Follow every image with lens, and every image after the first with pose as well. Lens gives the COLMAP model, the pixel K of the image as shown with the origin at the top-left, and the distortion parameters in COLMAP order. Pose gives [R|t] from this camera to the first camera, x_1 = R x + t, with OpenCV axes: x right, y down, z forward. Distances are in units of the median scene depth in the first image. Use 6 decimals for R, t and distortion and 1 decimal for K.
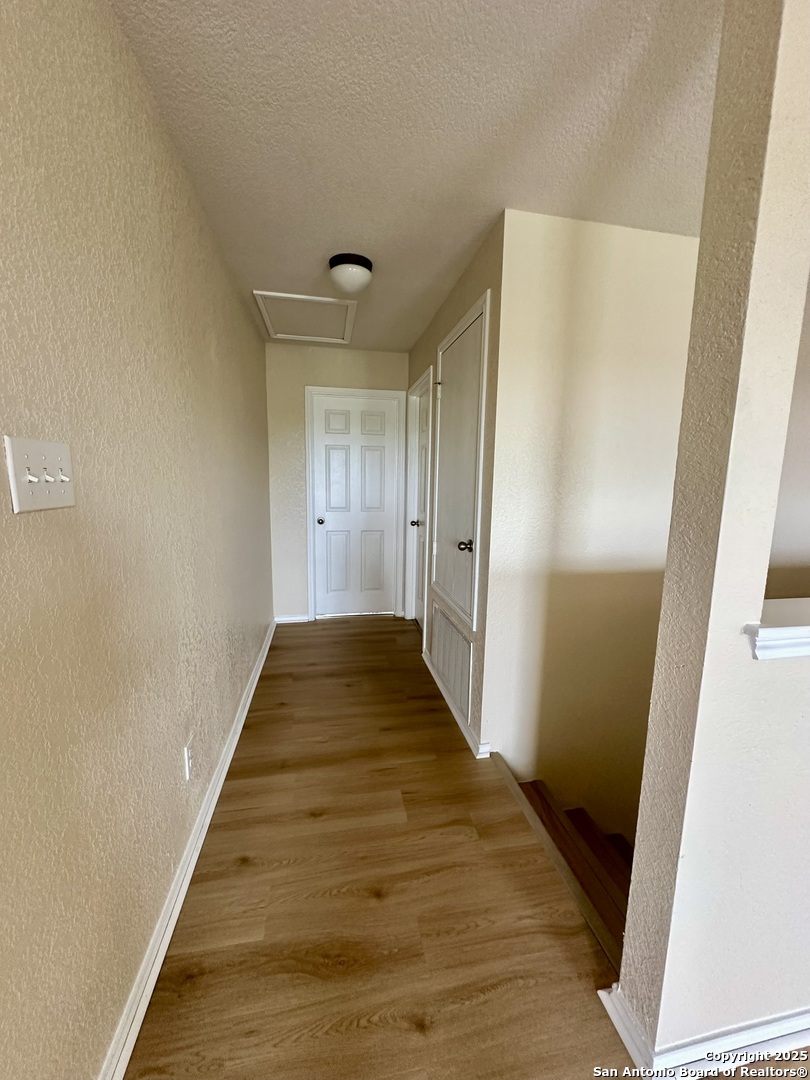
lens RADIAL K [[431.3, 0, 425.7], [0, 431.3, 543.7], [0, 0, 1]] dist [-0.004461, 0.000845]
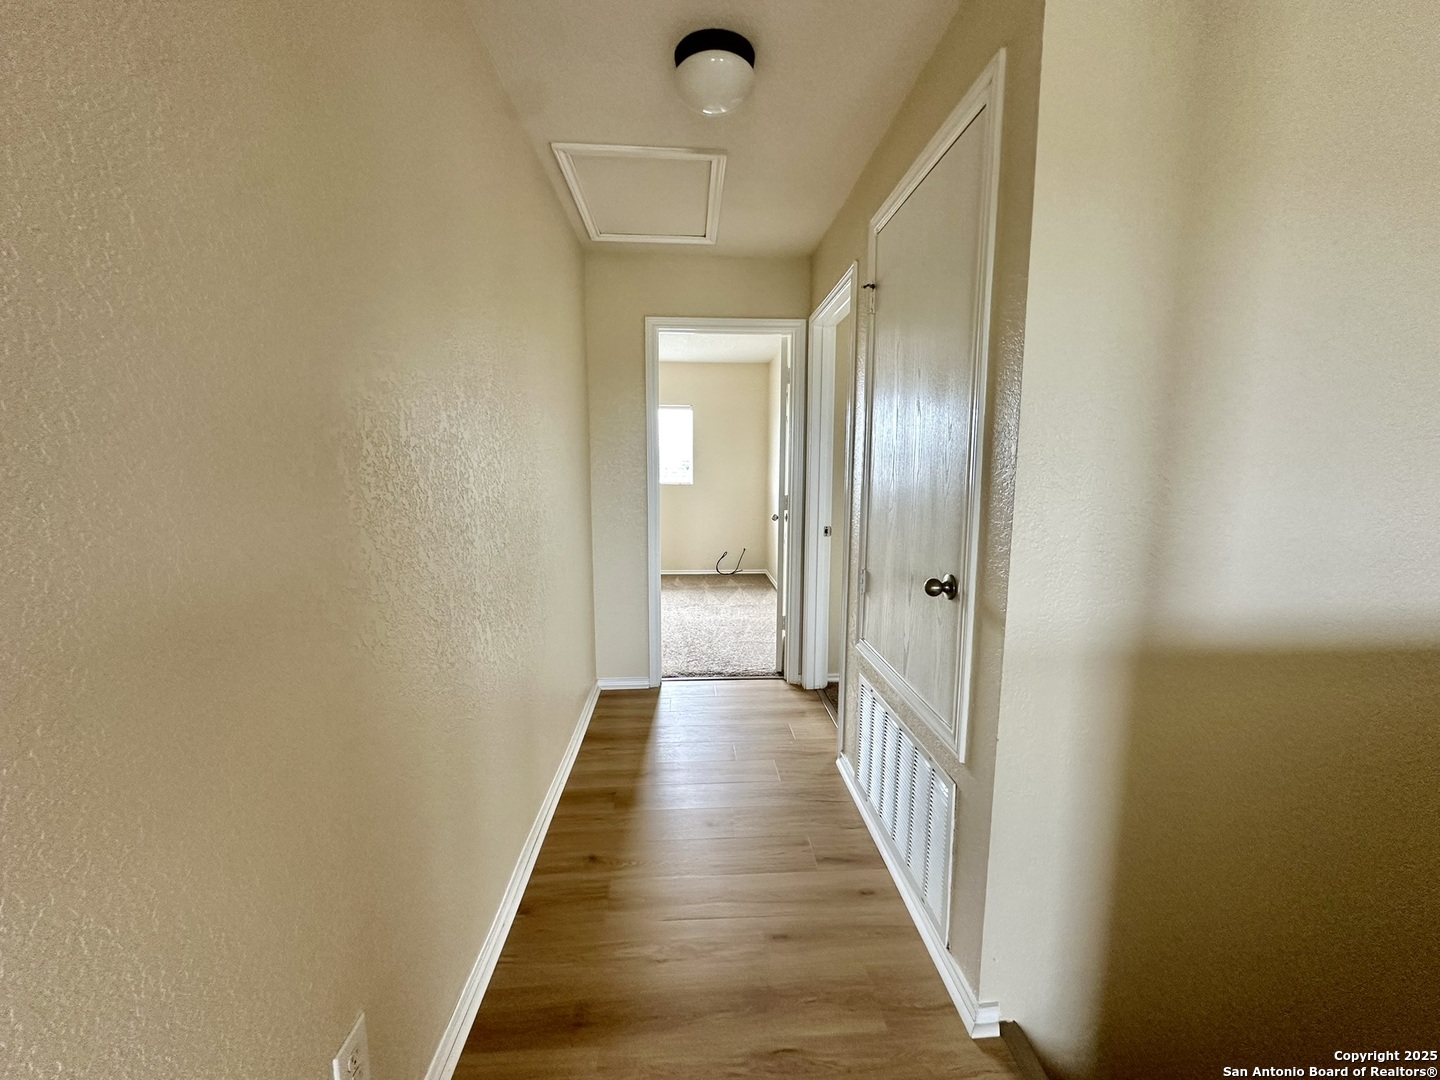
lens RADIAL K [[575.0, 0, 720.0], [0, 575.0, 535.3], [0, 0, 1]] dist [-0.004461, 0.000845]
pose [[0.986153, -0.001076, -0.165837, -0.049219], [-0.003520, 0.999618, -0.027423, -0.035456], [0.165804, 0.027627, 0.985772, 0.304044]]
